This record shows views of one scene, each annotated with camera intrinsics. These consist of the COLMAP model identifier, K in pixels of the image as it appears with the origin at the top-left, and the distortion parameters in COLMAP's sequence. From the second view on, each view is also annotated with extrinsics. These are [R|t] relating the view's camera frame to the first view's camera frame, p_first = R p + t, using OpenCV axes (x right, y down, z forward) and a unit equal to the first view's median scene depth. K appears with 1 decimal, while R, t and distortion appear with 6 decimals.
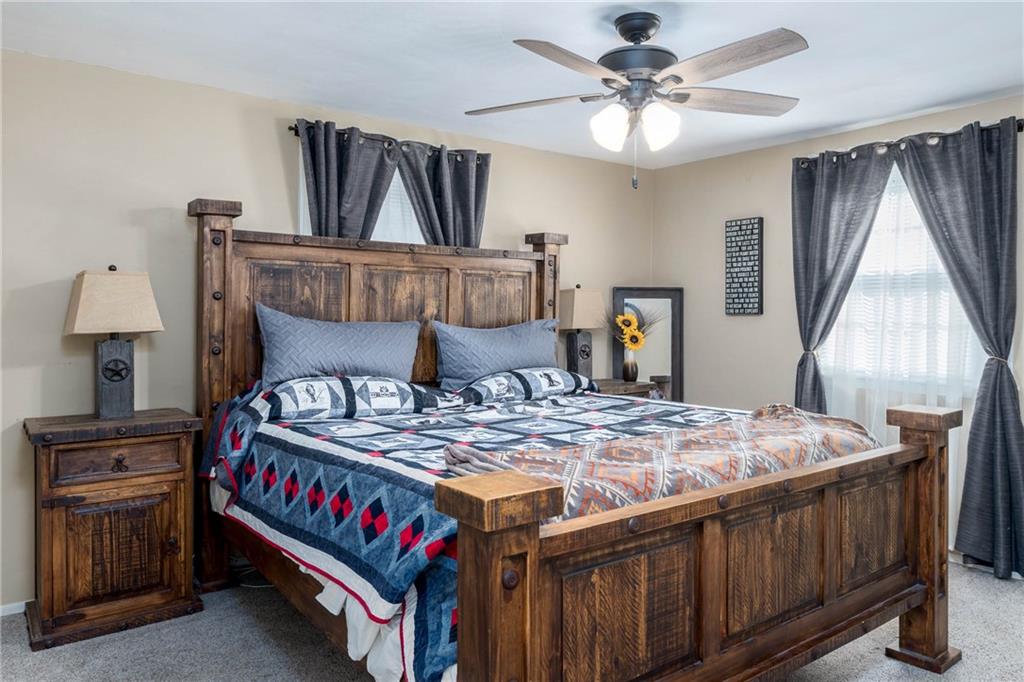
lens RADIAL K [[702.3, 0, 507.8], [0, 702.3, 328.7], [0, 0, 1]] dist [-0.001385, -0.001982]
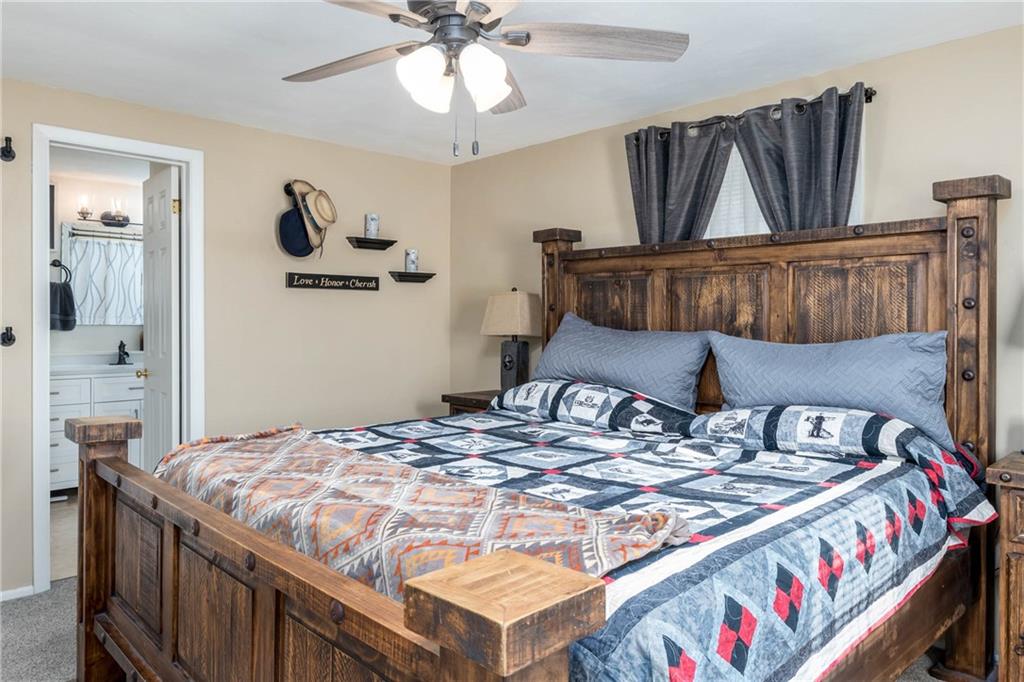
lens RADIAL K [[702.3, 0, 507.8], [0, 702.3, 328.7], [0, 0, 1]] dist [-0.001385, -0.001982]
pose [[0.119170, 0.001197, -0.992873, 0.669588], [-0.034139, 0.999413, -0.002893, -0.003299], [0.992287, 0.034240, 0.119141, 0.672240]]
